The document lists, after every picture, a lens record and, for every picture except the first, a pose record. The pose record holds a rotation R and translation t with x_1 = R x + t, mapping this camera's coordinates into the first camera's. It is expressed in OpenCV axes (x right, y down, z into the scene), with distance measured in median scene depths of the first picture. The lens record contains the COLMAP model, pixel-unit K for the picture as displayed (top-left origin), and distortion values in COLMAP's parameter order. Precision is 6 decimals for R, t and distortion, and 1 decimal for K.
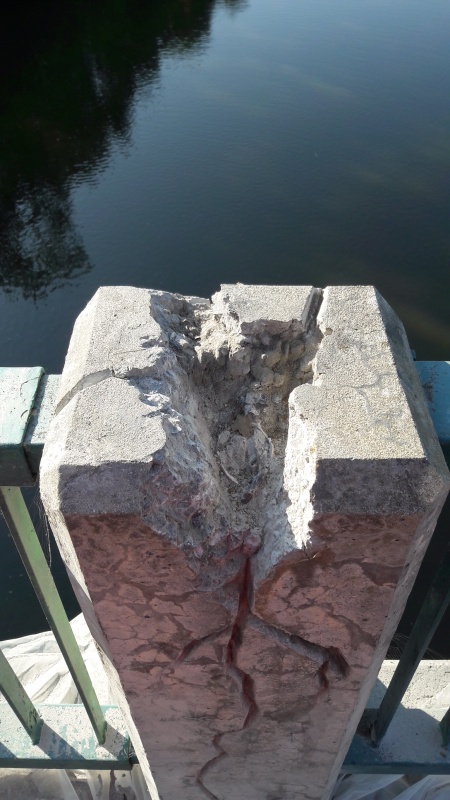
lens RADIAL K [[656.4, 0, 225.0], [0, 656.4, 400.0], [0, 0, 1]] dist [0.128351, -0.284411]
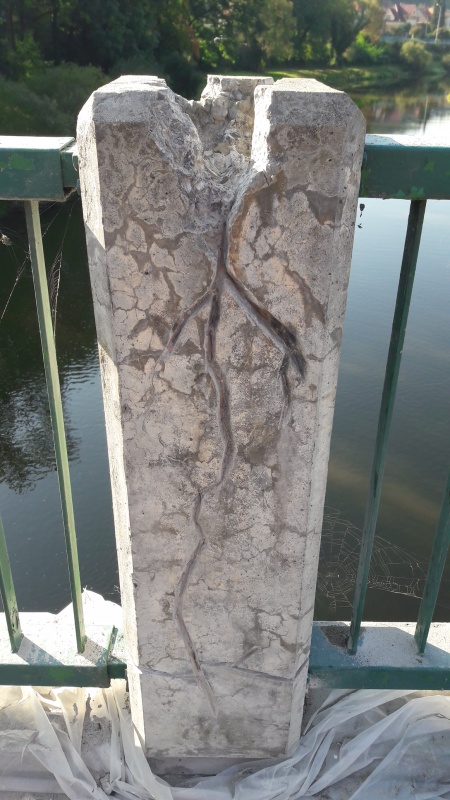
lens RADIAL K [[656.4, 0, 225.0], [0, 656.4, 400.0], [0, 0, 1]] dist [0.128351, -0.284411]
pose [[0.999685, 0.015327, 0.019851, 0.013644], [-0.009079, 0.959010, -0.283225, 0.900947], [-0.023378, 0.282956, 0.958848, -0.165741]]
